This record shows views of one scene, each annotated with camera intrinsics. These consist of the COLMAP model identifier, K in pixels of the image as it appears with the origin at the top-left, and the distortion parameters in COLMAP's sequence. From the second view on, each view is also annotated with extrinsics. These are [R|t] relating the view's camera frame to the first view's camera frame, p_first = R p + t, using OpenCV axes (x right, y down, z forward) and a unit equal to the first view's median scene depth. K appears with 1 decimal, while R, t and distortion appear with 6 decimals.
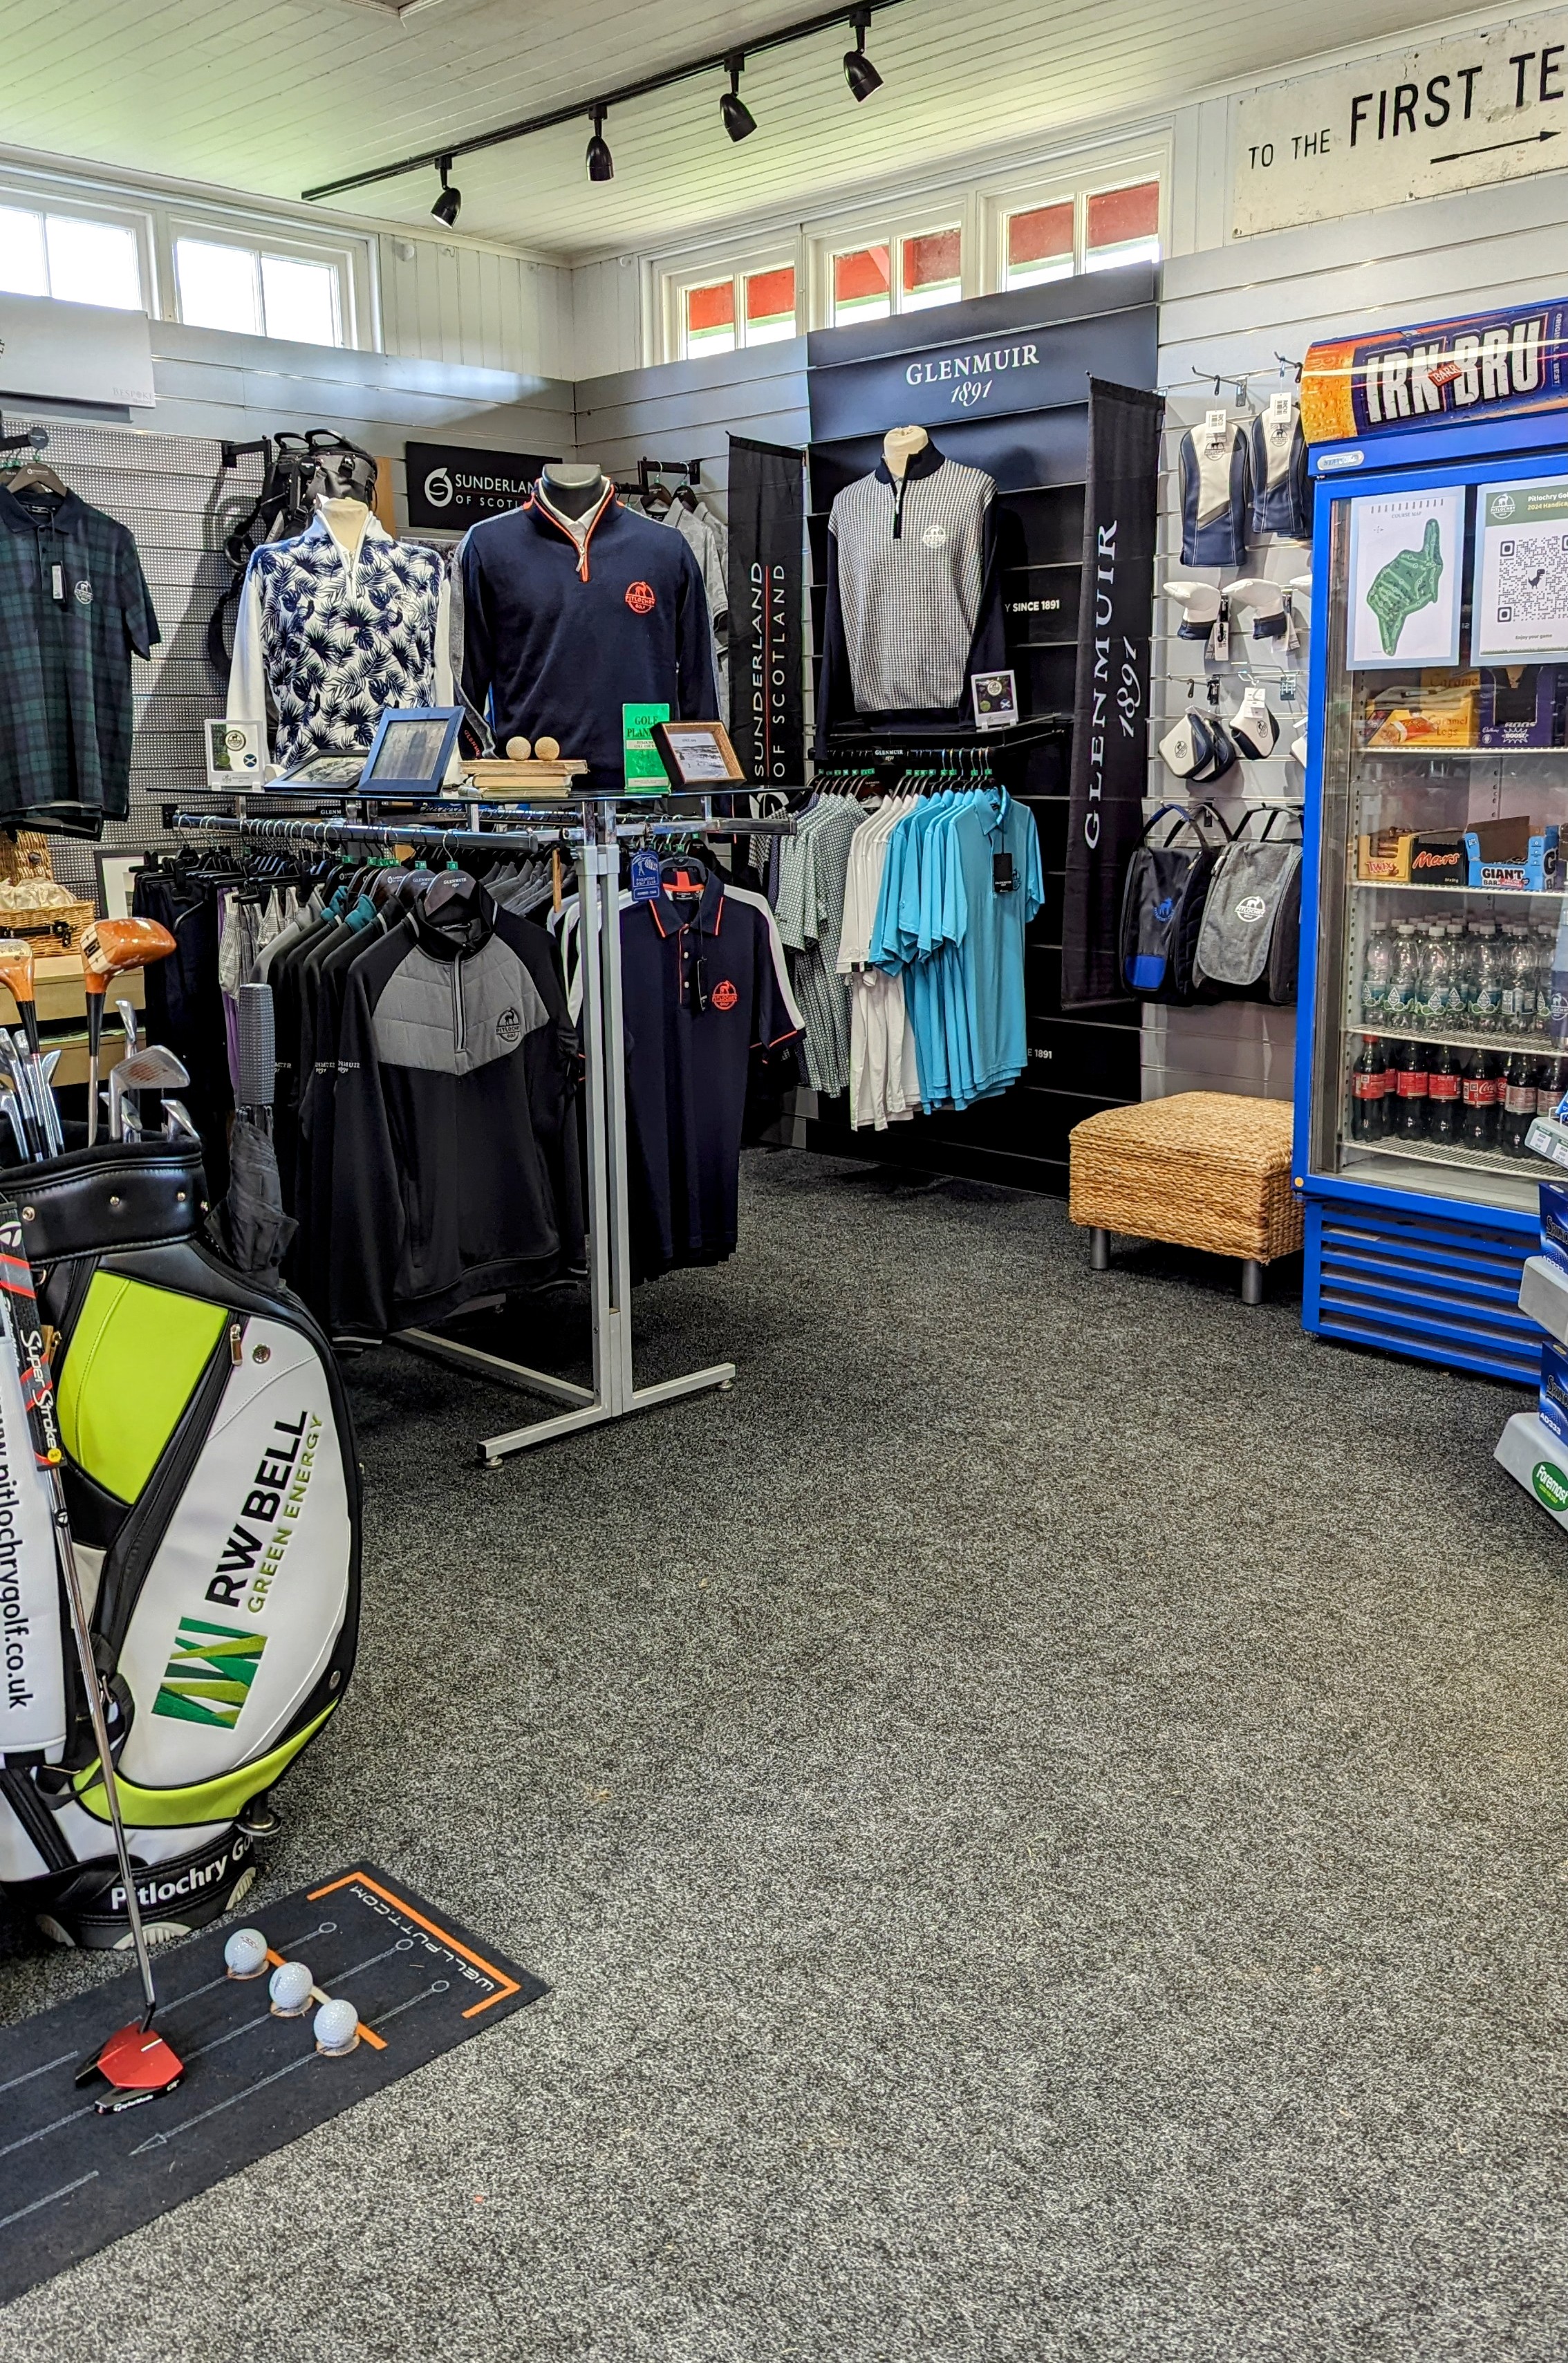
lens RADIAL K [[1982.1, 0, 792.6], [0, 1982.1, 1087.4], [0, 0, 1]] dist [0.058684, -0.064781]
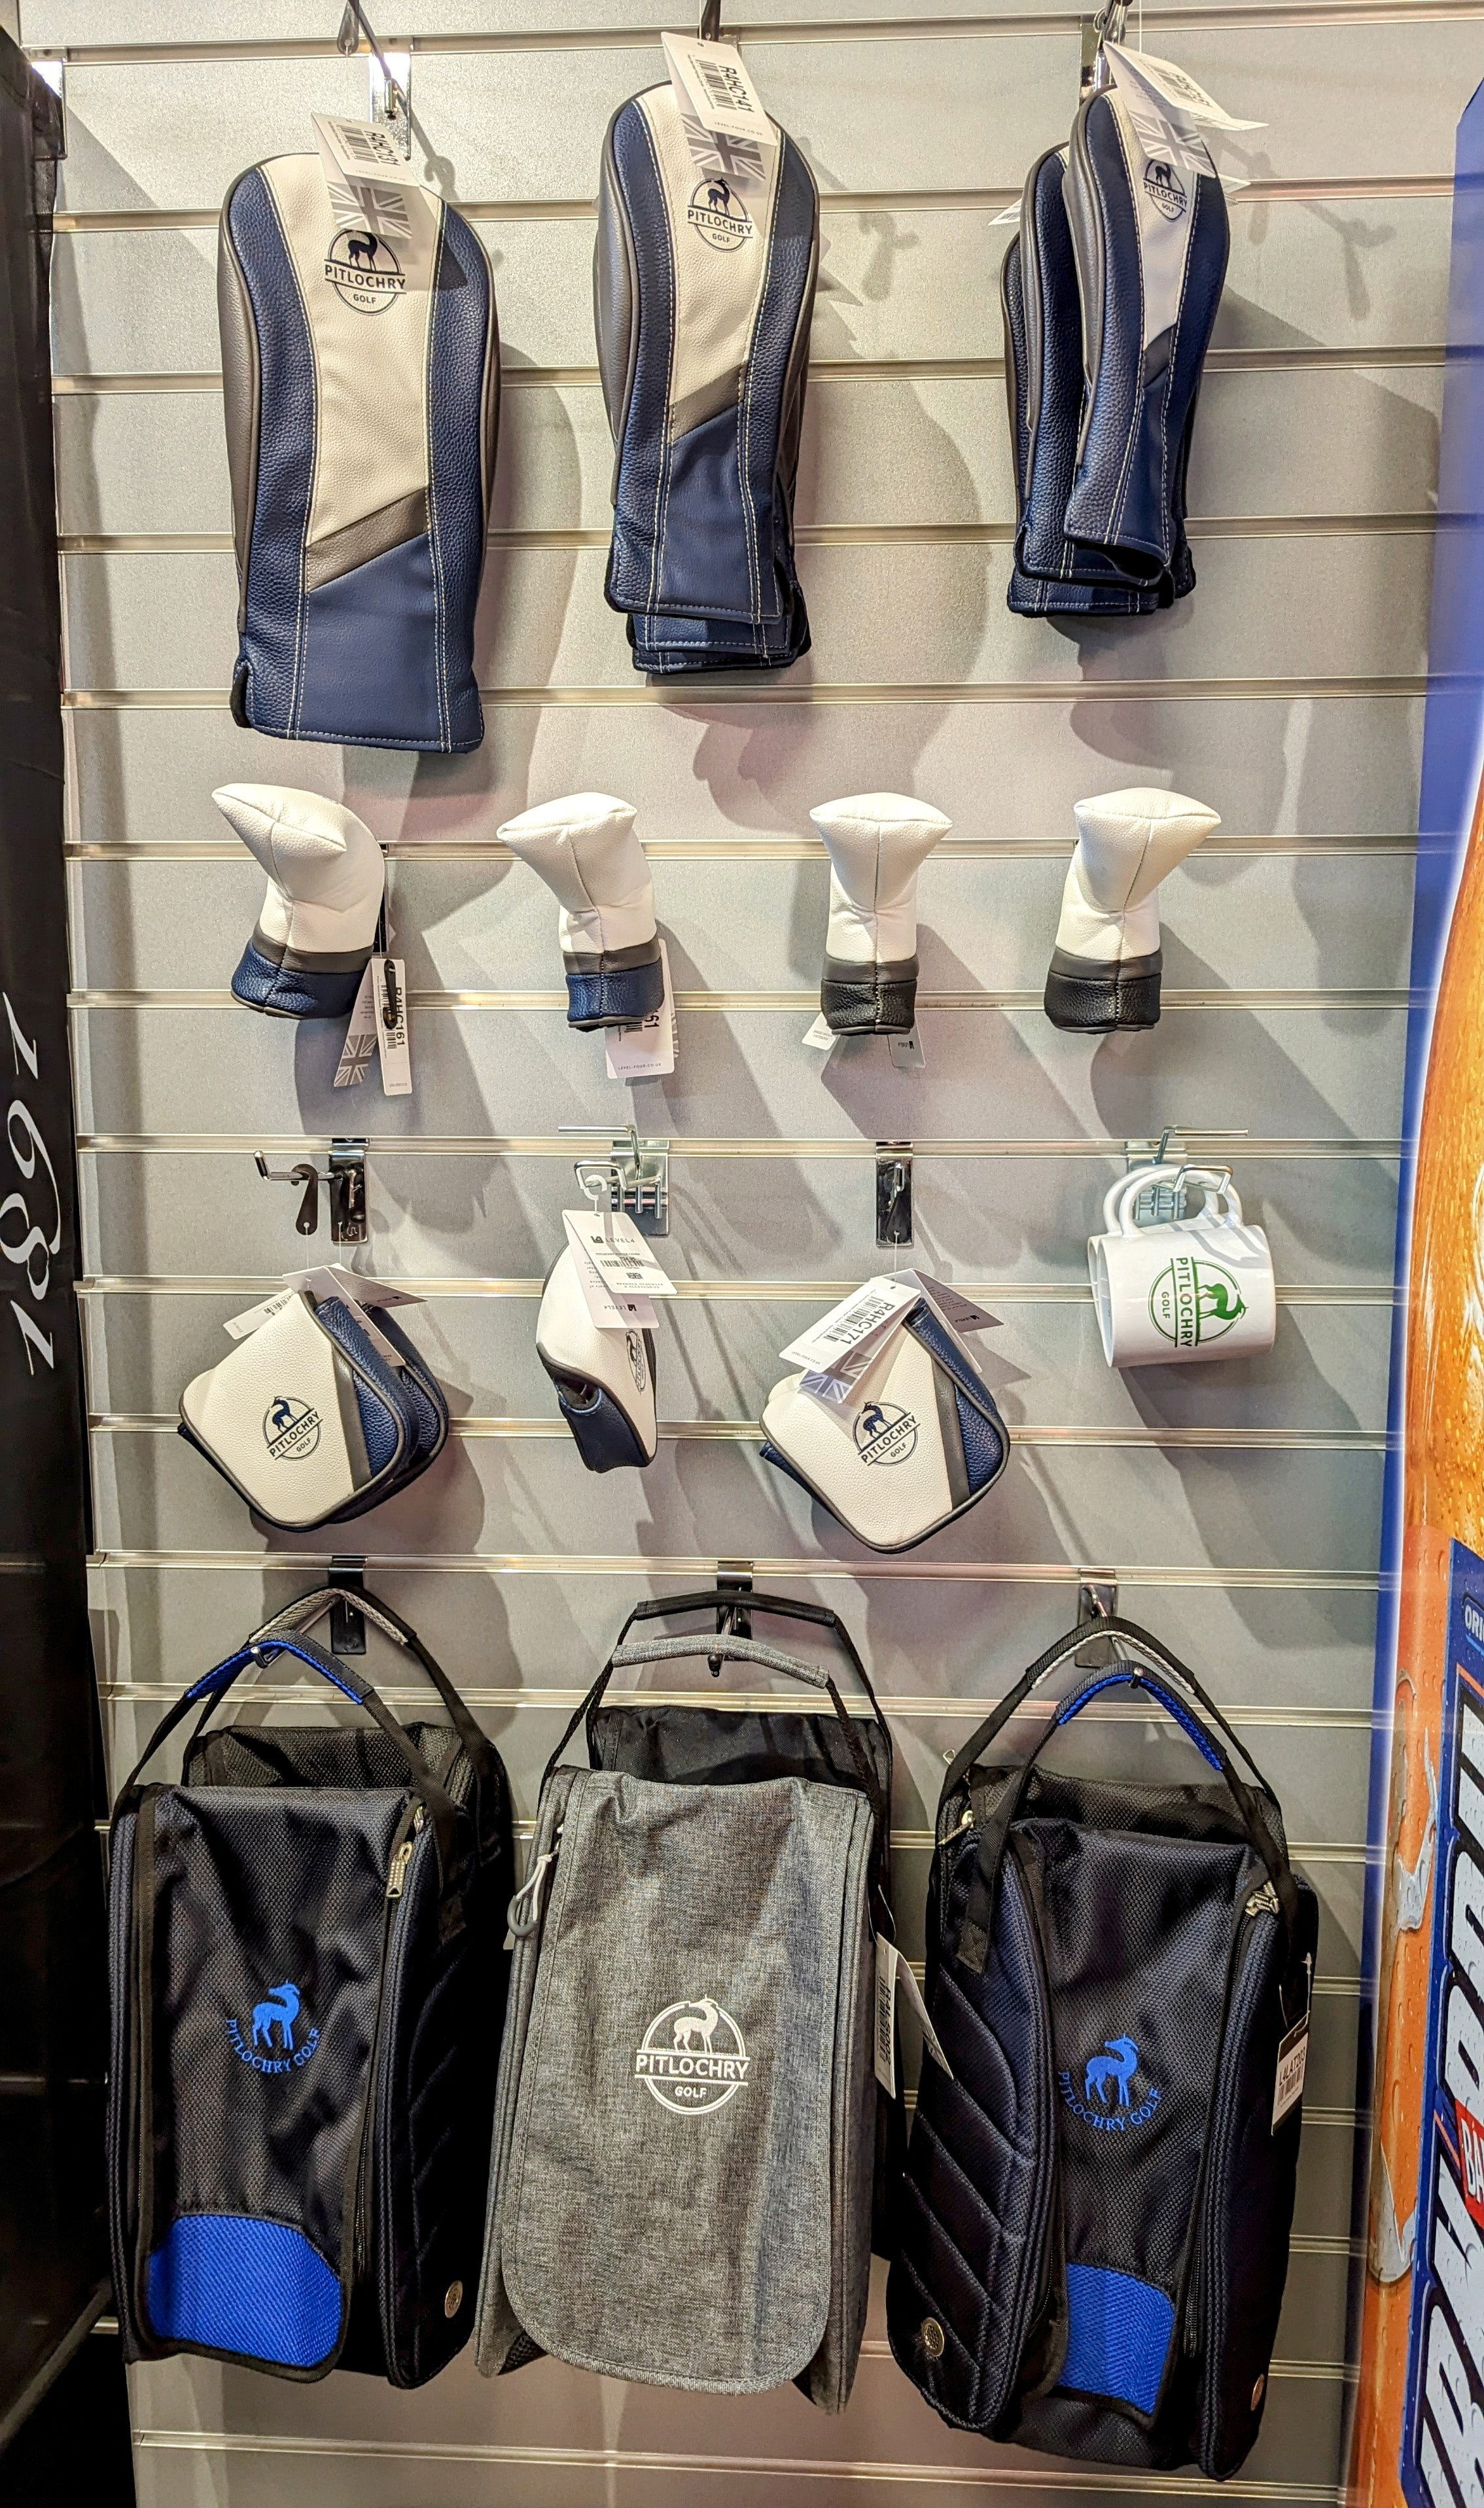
lens RADIAL K [[1730.1, 0, 742.0], [0, 1730.1, 1254.0], [0, 0, 1]] dist [-0.000740, -0.001505]
pose [[0.746522, -0.082246, 0.660258, 0.097998], [0.112078, 0.993695, -0.002940, -0.198986], [-0.655853, 0.076195, 0.751033, 0.845753]]
